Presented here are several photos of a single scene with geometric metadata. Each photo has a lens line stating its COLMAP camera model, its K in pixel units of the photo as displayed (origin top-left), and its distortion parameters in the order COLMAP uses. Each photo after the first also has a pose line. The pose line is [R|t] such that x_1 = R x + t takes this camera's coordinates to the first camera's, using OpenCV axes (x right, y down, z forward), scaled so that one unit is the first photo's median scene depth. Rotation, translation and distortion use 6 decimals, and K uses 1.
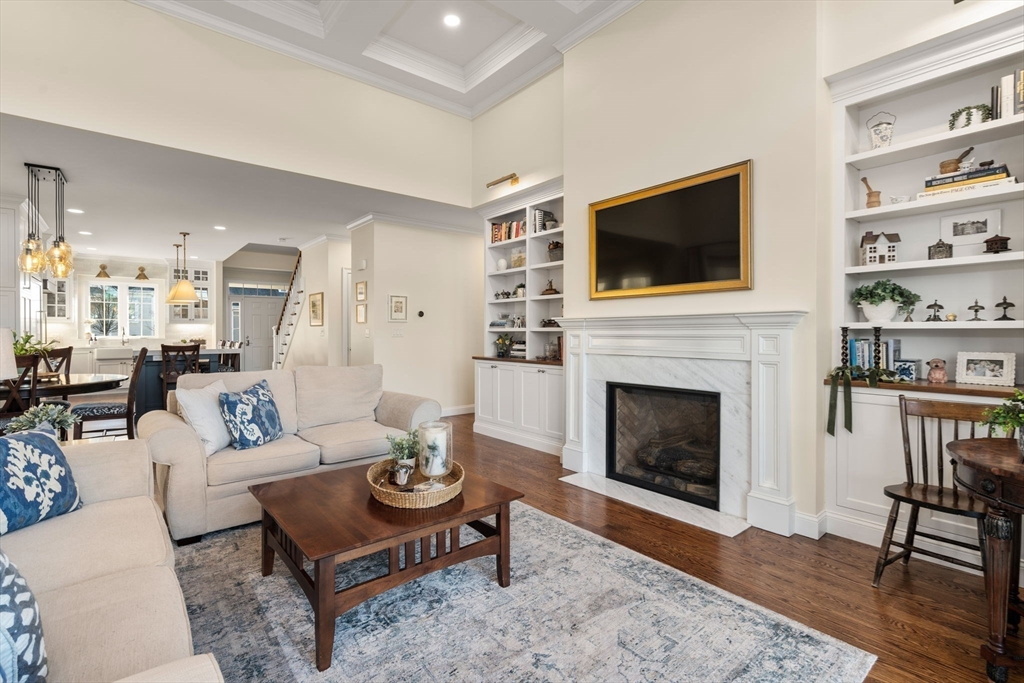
lens RADIAL K [[467.0, 0, 508.6], [0, 467.0, 331.2], [0, 0, 1]] dist [-0.002355, 0.002152]
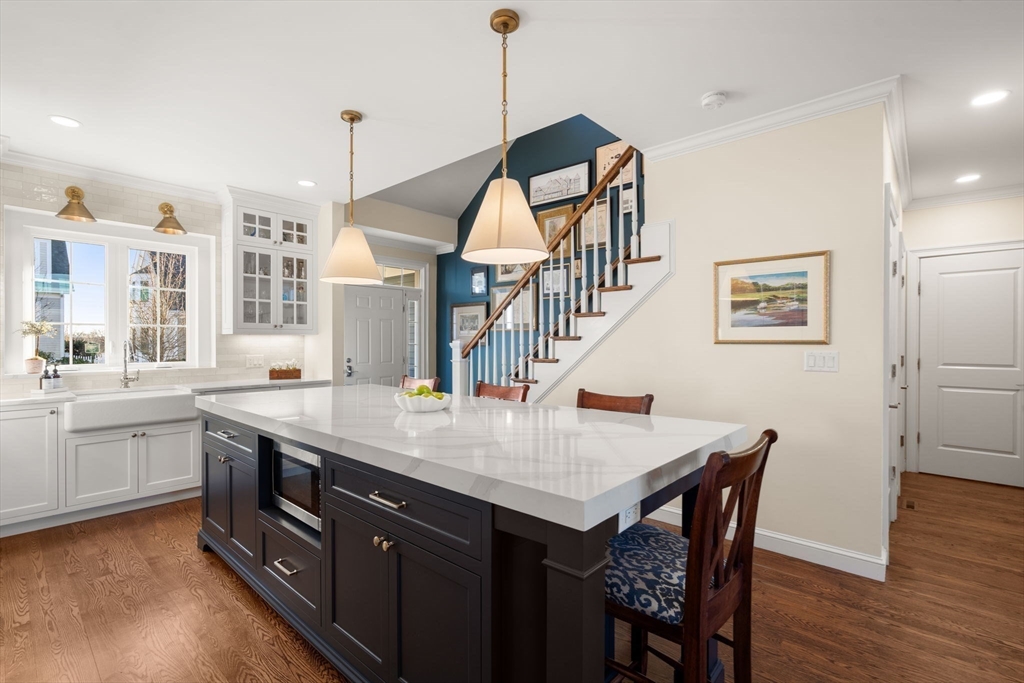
lens RADIAL K [[467.0, 0, 513.6], [0, 467.0, 341.3], [0, 0, 1]] dist [-0.002355, 0.002152]
pose [[0.987337, 0.000718, 0.158636, -0.529121], [-0.000874, 0.999999, 0.000911, -0.010406], [-0.158635, -0.001038, 0.987337, 0.514203]]
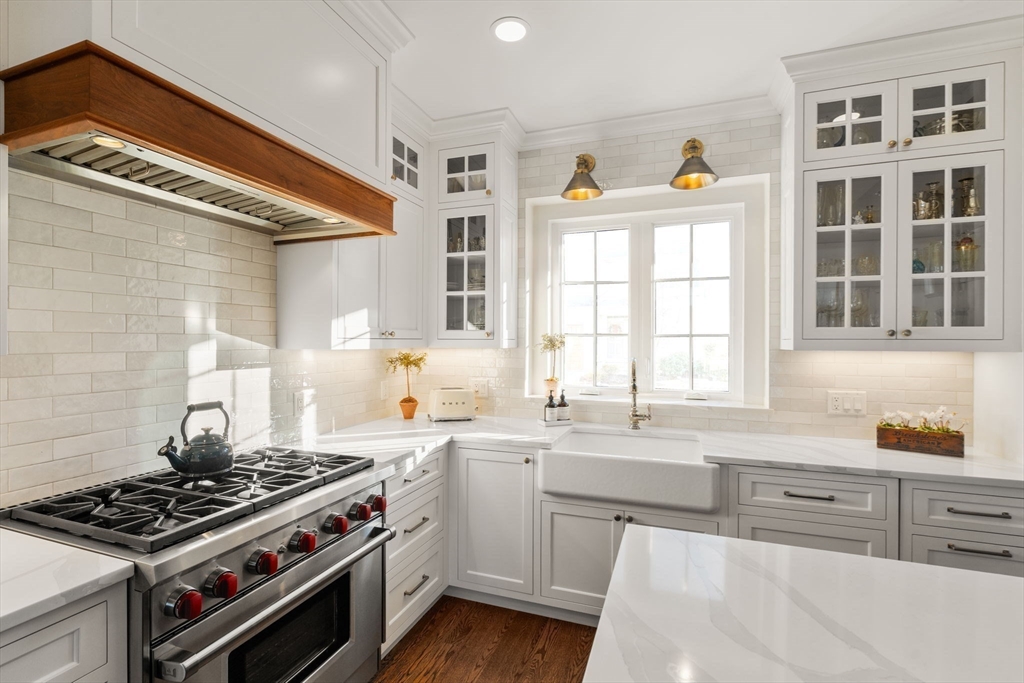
lens RADIAL K [[467.0, 0, 505.9], [0, 467.0, 344.4], [0, 0, 1]] dist [-0.002355, 0.002152]
pose [[0.508389, 0.005420, -0.861111, -0.598090], [-0.004946, 0.999982, 0.003374, -0.019480], [0.861114, 0.002544, 0.508406, 0.757174]]
